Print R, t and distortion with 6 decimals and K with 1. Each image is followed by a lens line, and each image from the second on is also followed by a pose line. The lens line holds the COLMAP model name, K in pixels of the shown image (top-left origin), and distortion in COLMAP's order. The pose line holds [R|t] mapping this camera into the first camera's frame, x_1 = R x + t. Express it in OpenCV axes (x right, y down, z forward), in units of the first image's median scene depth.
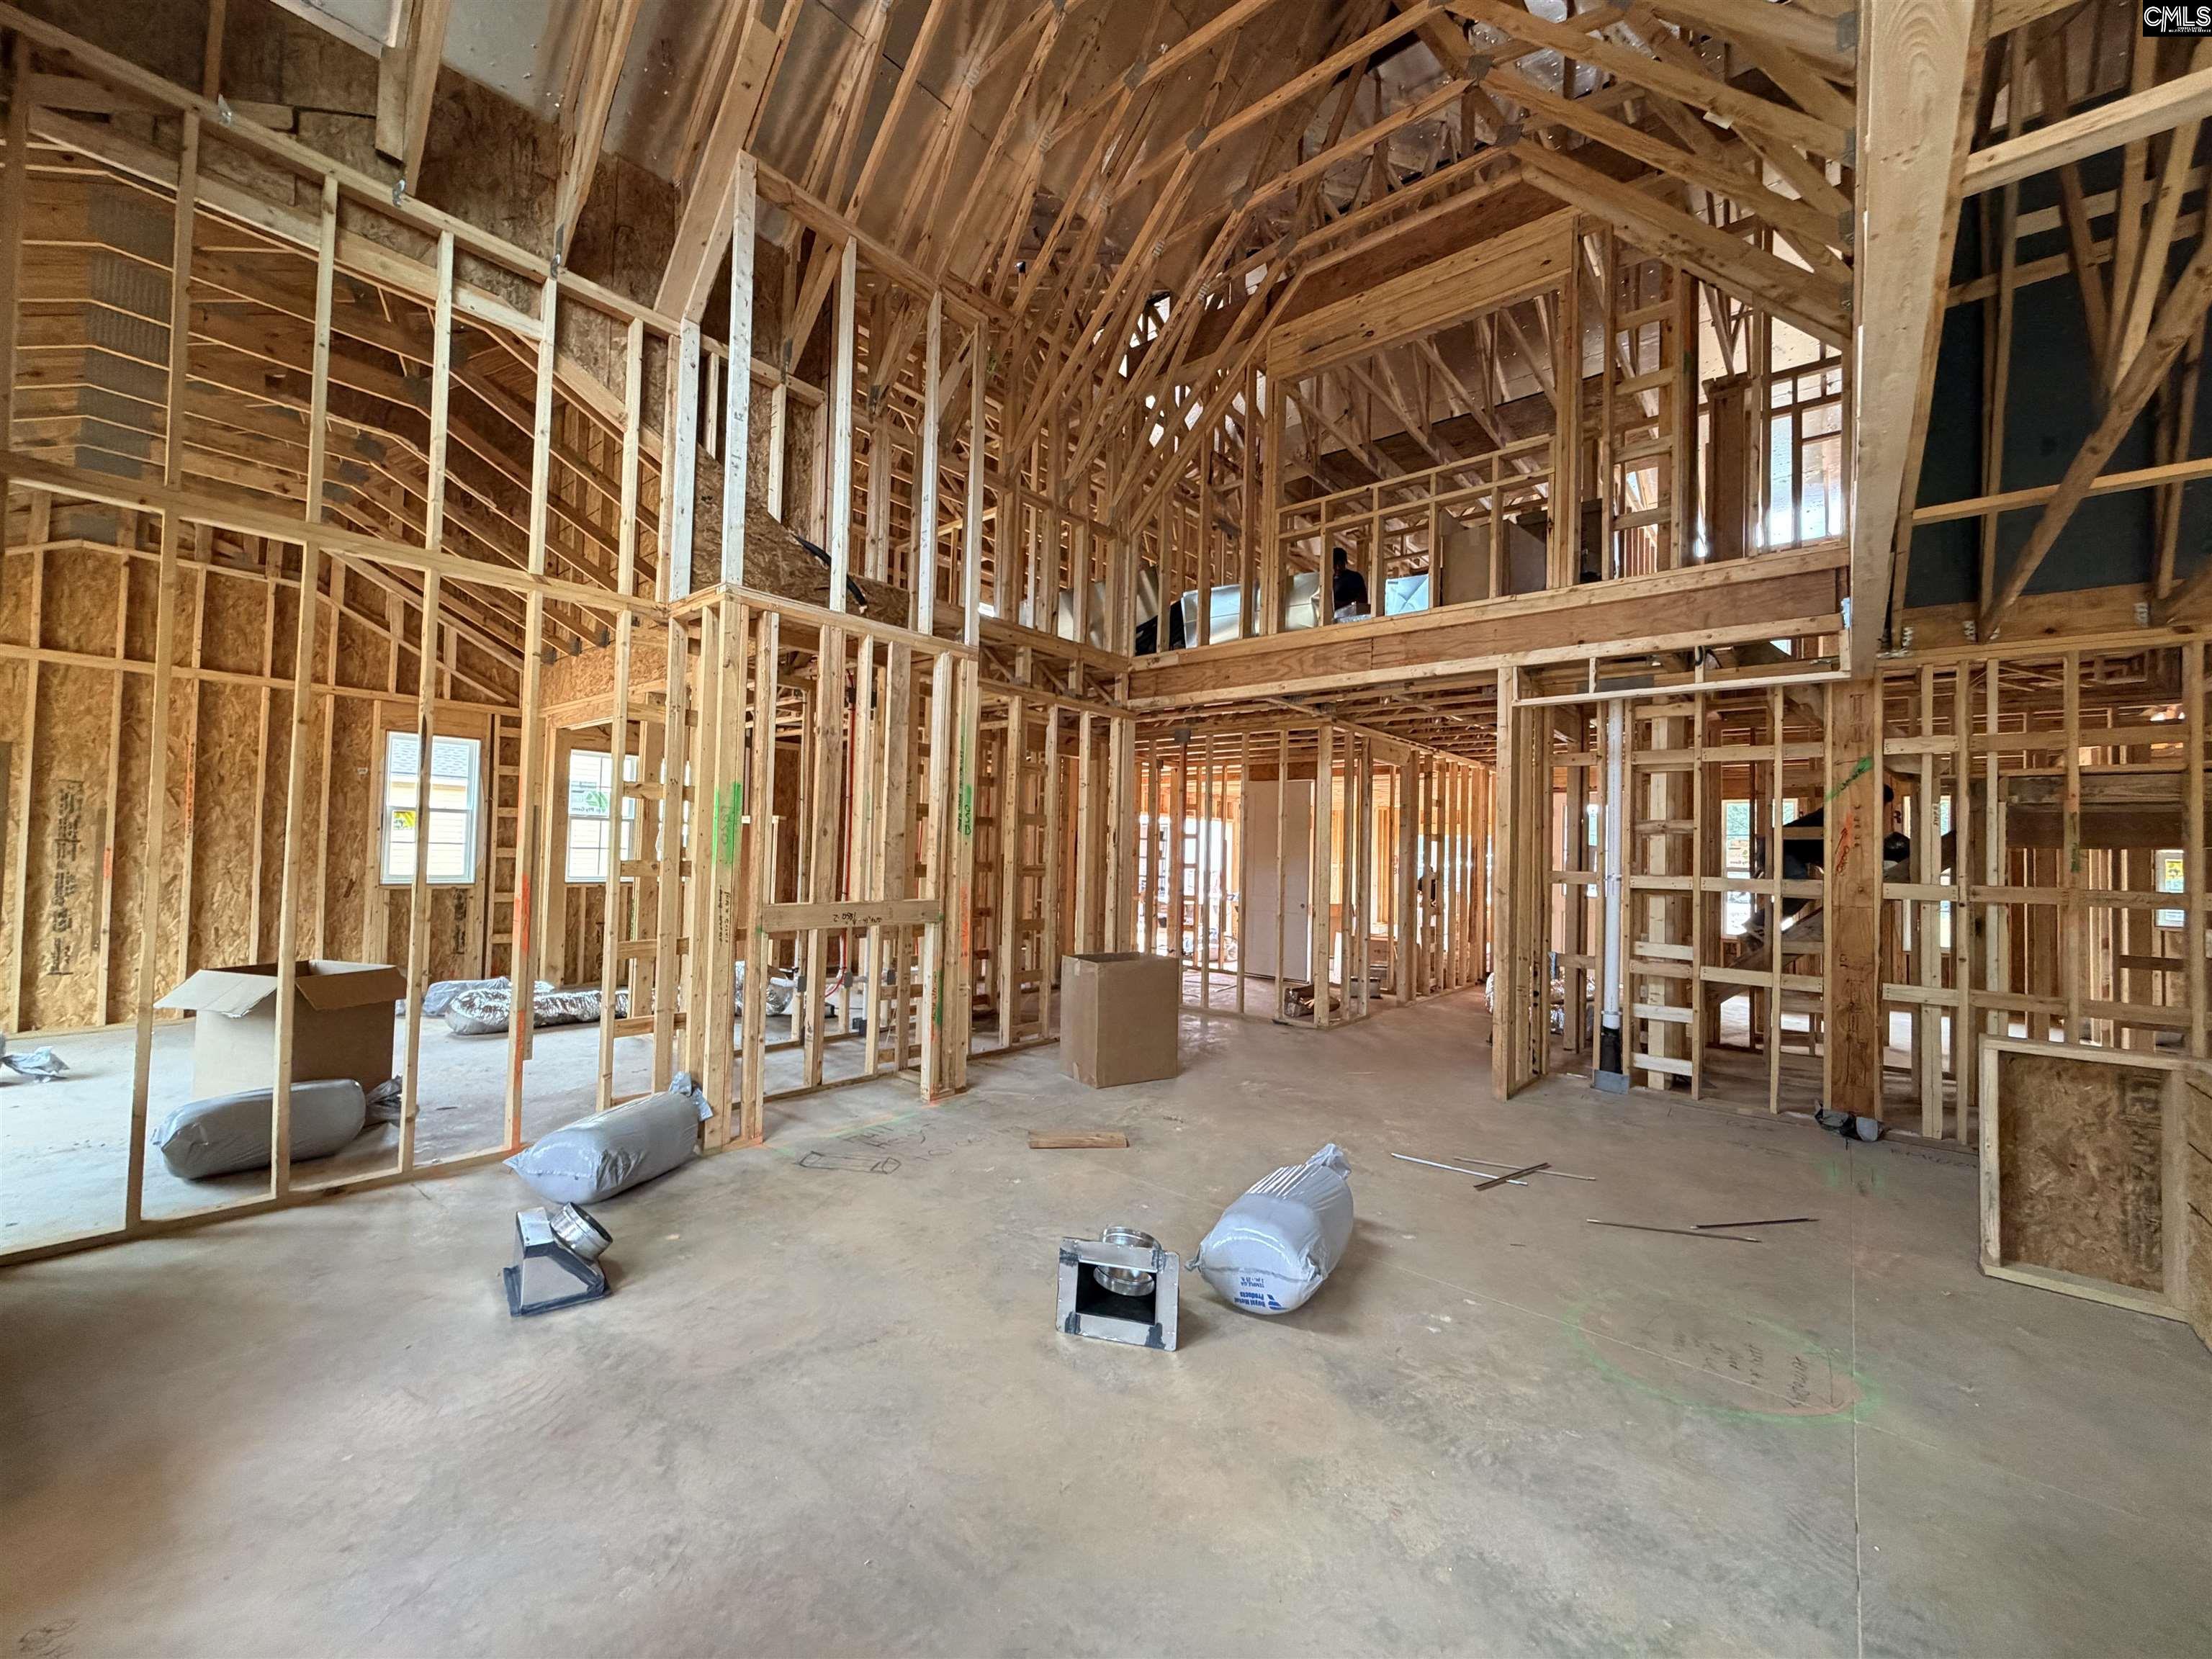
lens RADIAL K [[876.5, 0, 1097.8], [0, 876.5, 829.0], [0, 0, 1]] dist [-0.000256, -0.000190]
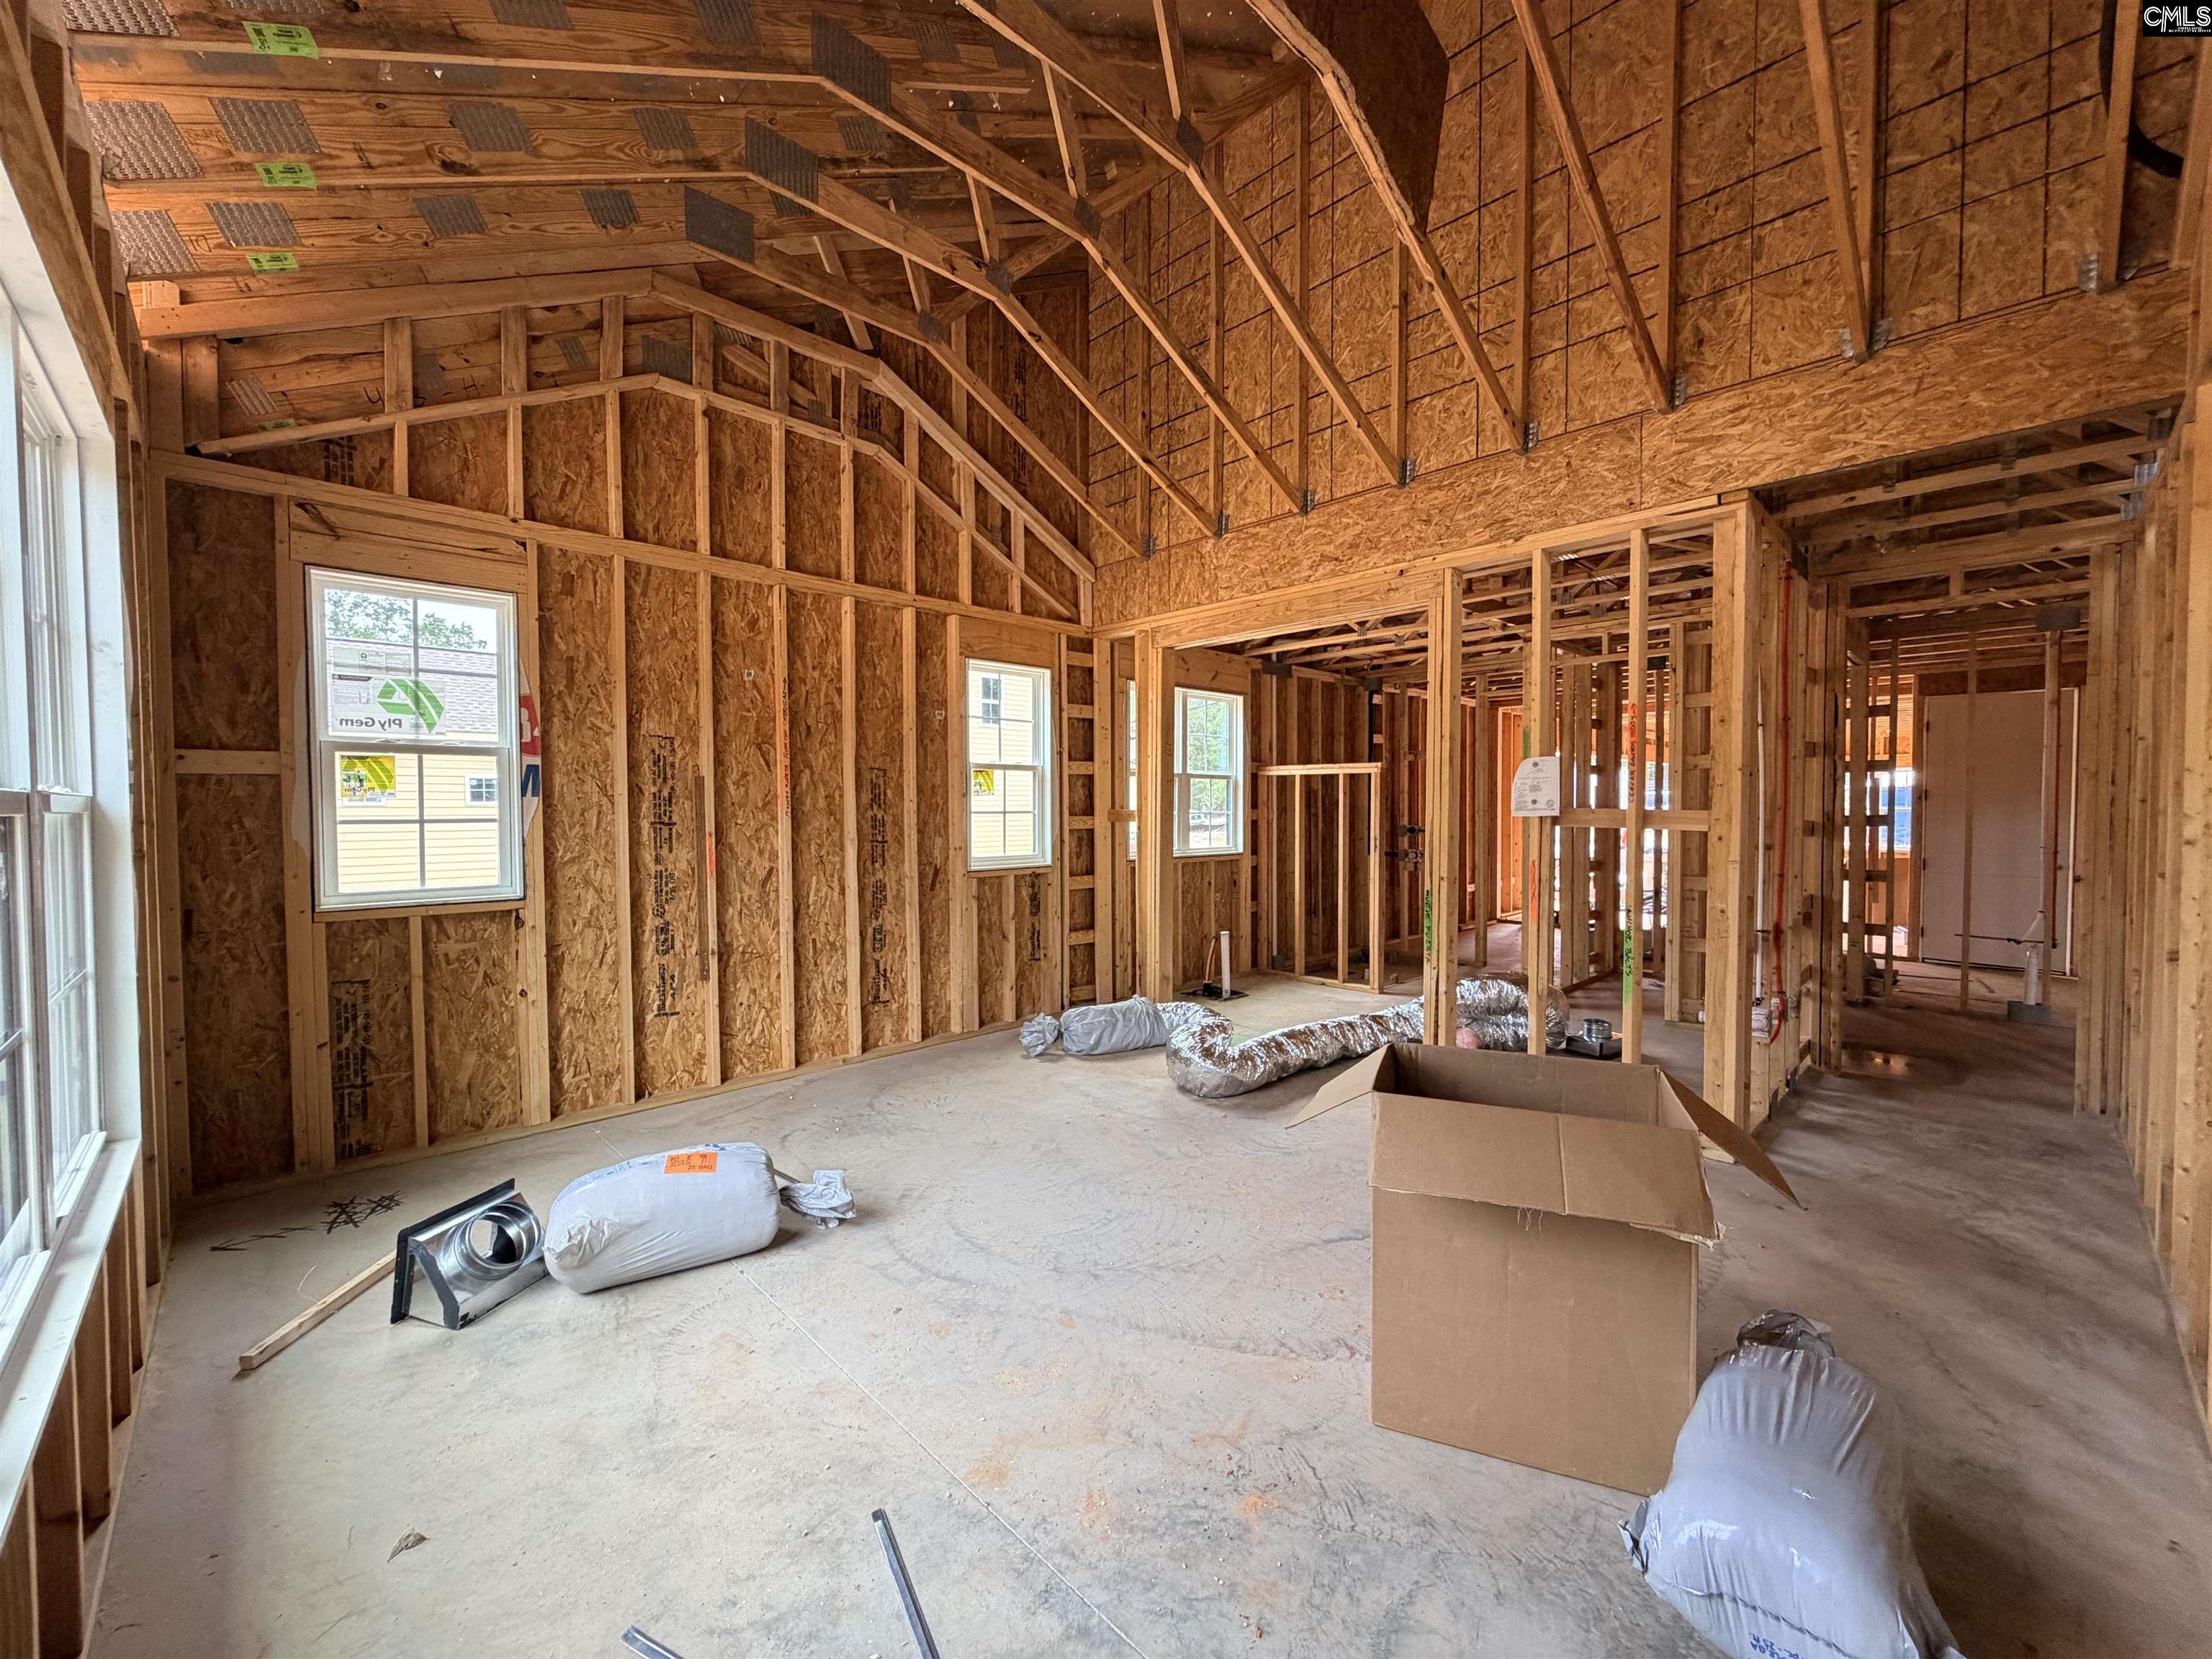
lens RADIAL K [[892.9, 0, 1106.0], [0, 892.9, 829.5], [0, 0, 1]] dist [-0.000204, 0.000239]
pose [[0.995503, -0.026459, -0.090955, -0.868887], [0.031414, 0.998074, 0.053486, -0.010051], [0.089364, -0.056102, 0.994418, 0.376417]]
